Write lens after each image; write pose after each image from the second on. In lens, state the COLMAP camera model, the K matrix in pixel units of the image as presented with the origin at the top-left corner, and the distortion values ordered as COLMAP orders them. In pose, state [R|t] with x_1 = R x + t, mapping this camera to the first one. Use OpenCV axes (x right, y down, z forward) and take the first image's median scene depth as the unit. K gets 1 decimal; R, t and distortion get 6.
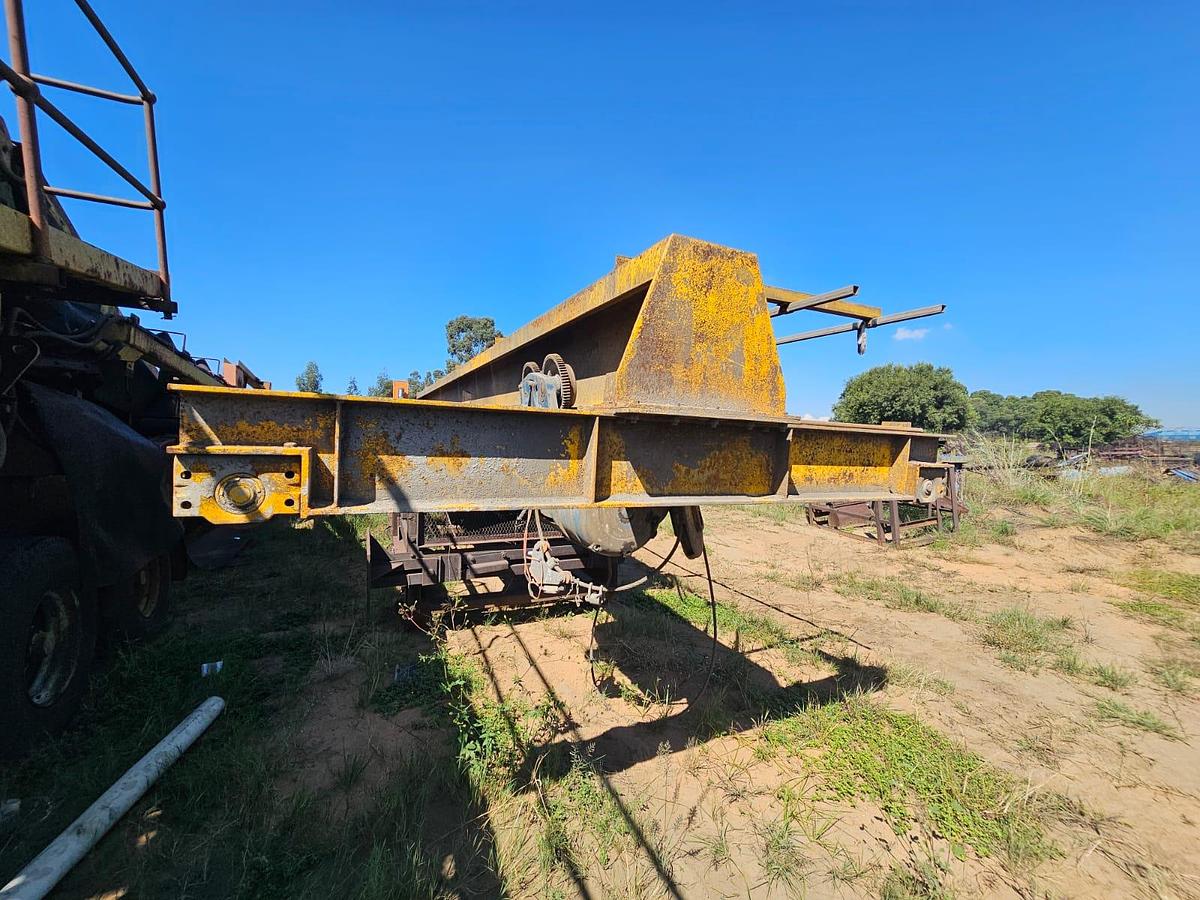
lens RADIAL K [[490.0, 0, 593.4], [0, 490.0, 448.7], [0, 0, 1]] dist [0.000080, -0.000216]
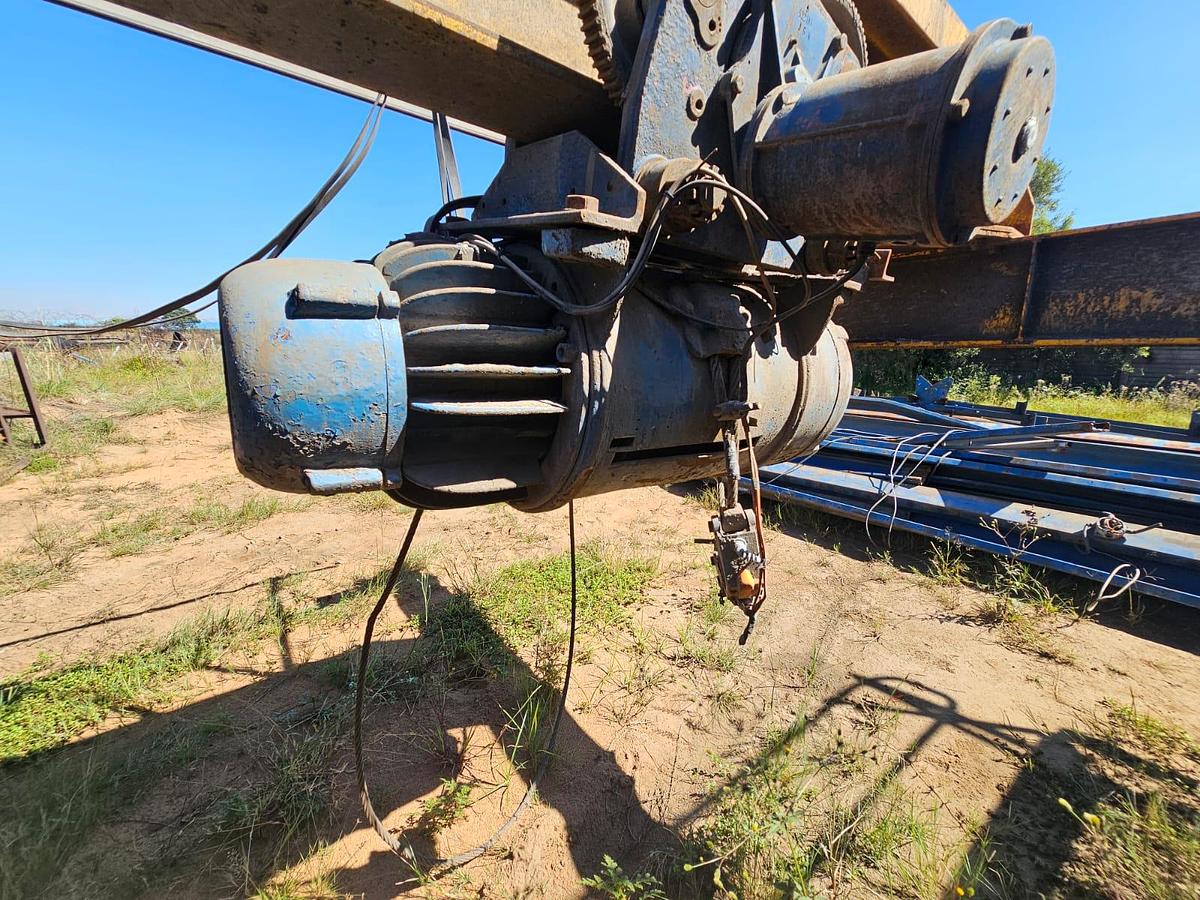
lens RADIAL K [[491.8, 0, 600.3], [0, 491.8, 452.7], [0, 0, 1]] dist [0.009806, -0.005994]
pose [[-0.253782, -0.221849, 0.941476, -0.280266], [-0.001092, 0.973407, 0.229079, 0.036317], [-0.967261, 0.057108, -0.247276, 0.770638]]
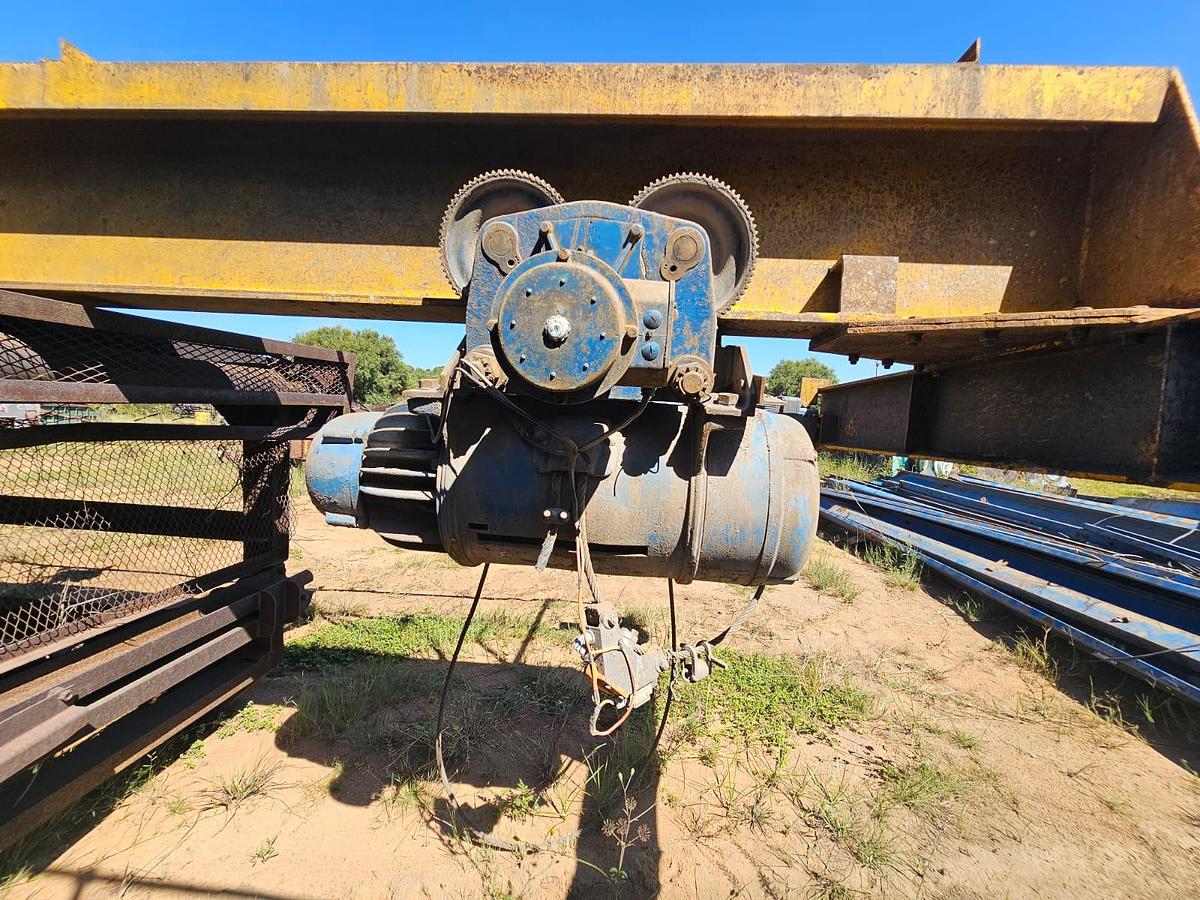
lens RADIAL K [[491.8, 0, 600.3], [0, 491.8, 452.7], [0, 0, 1]] dist [0.009806, -0.005994]
pose [[0.471641, -0.070029, 0.879005, -0.311679], [-0.002740, 0.996720, 0.080877, 0.010913], [-0.881786, -0.040553, 0.469903, 0.511445]]
